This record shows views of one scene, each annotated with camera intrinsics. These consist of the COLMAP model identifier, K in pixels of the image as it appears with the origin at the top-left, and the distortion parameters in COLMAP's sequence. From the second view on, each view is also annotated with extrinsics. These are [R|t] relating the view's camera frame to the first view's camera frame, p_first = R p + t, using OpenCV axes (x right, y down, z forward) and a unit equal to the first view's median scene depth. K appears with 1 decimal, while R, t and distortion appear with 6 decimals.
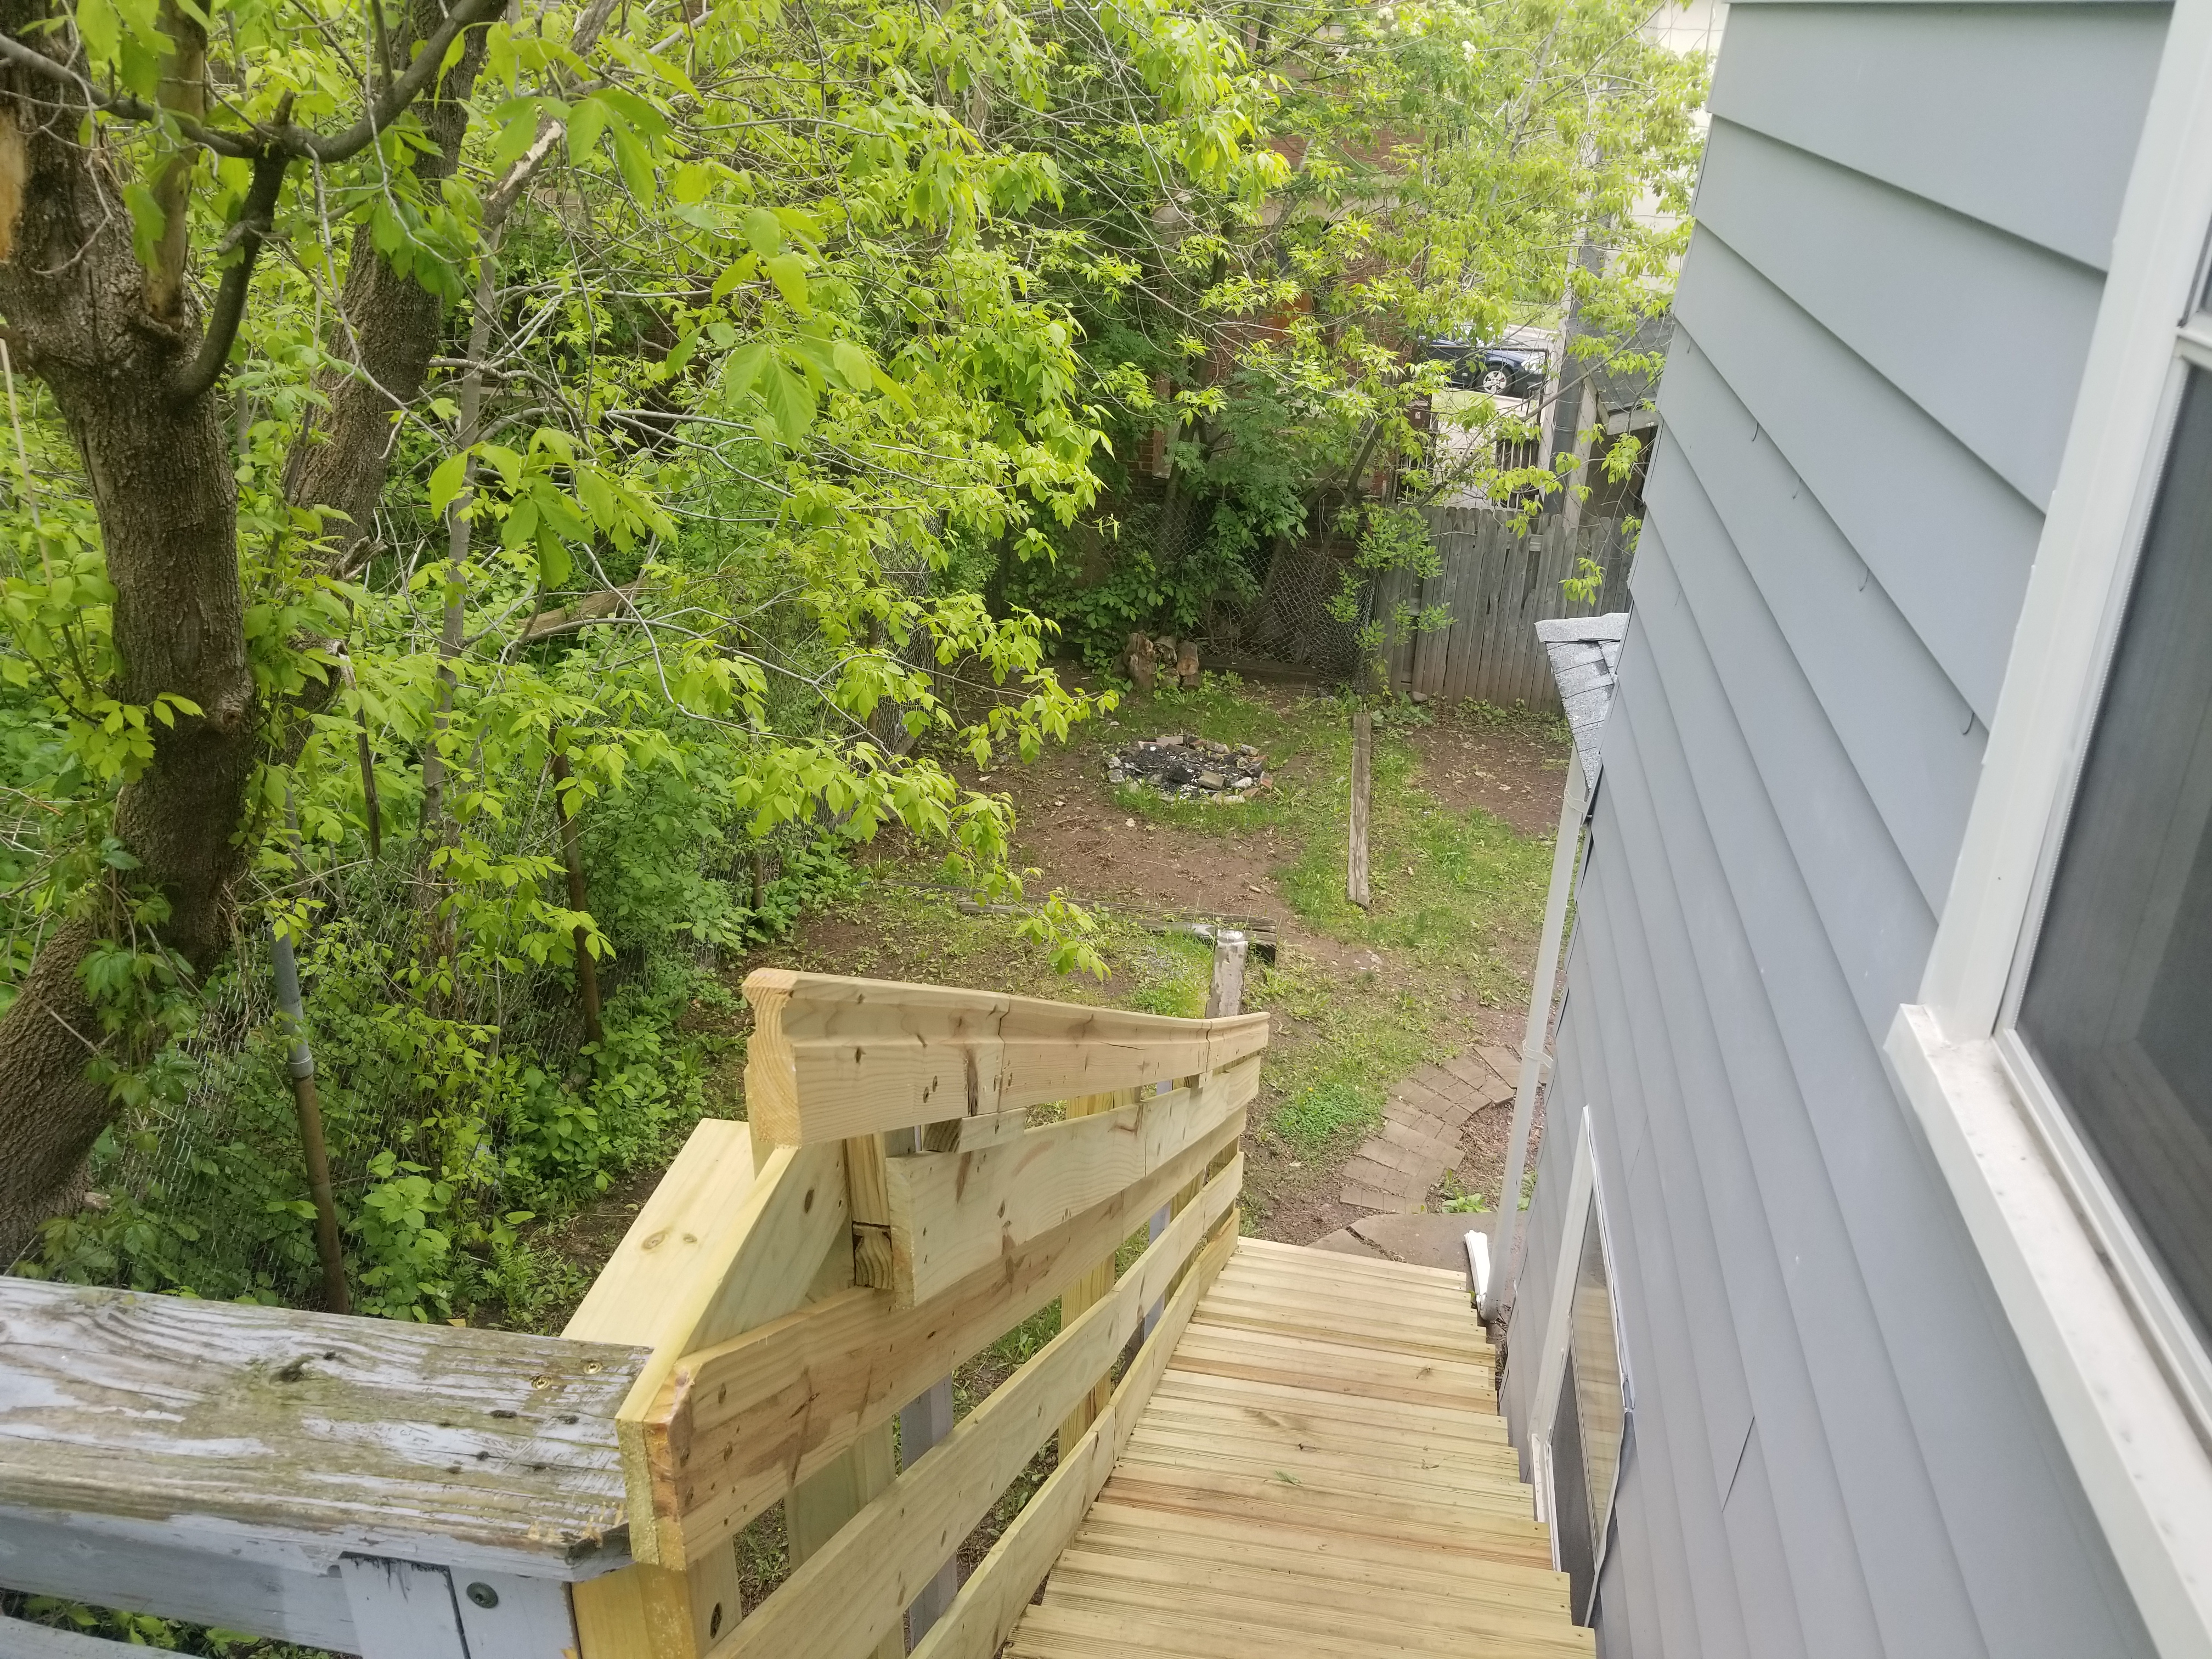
lens RADIAL K [[1723.7, 0, 1101.2], [0, 1723.7, 822.7], [0, 0, 1]] dist [0.009061, -0.003697]
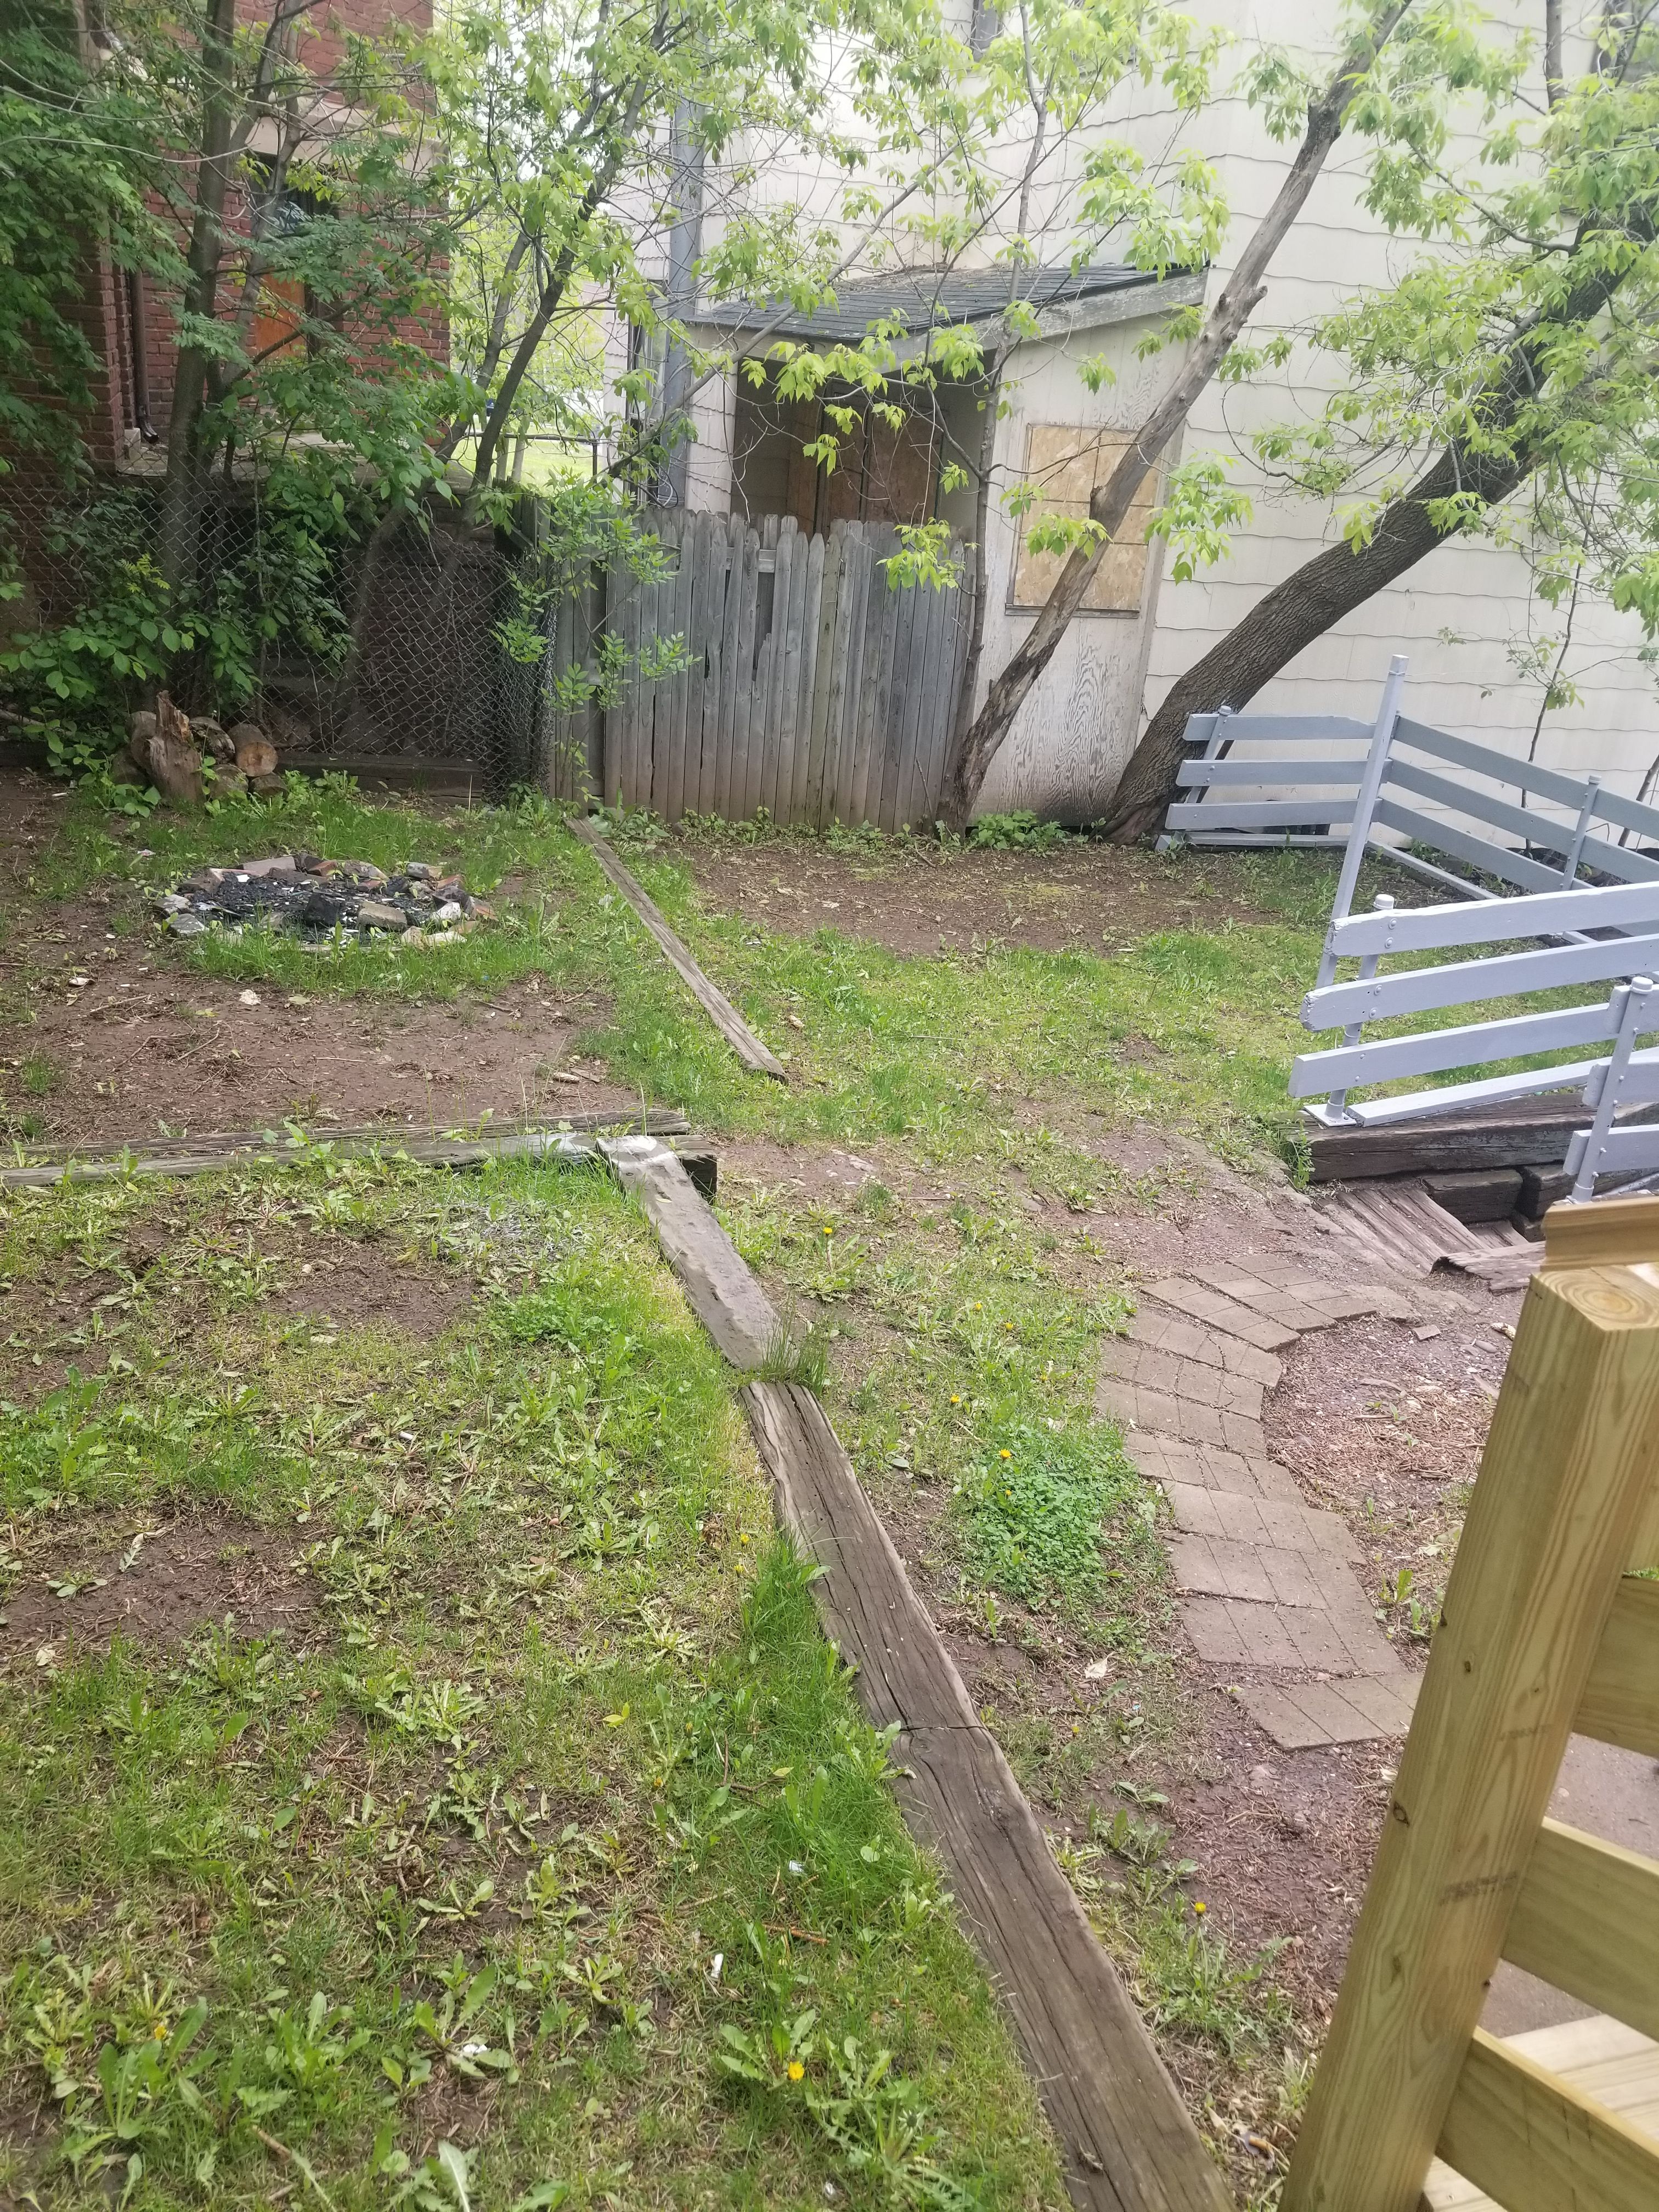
lens RADIAL K [[1723.7, 0, 848.9], [0, 1723.7, 1109.1], [0, 0, 1]] dist [0.009061, -0.003697]
pose [[0.881282, -0.141035, 0.451055, -0.053064], [0.149850, 0.988574, 0.016326, 0.044096], [-0.448204, 0.053202, 0.892347, 0.452735]]
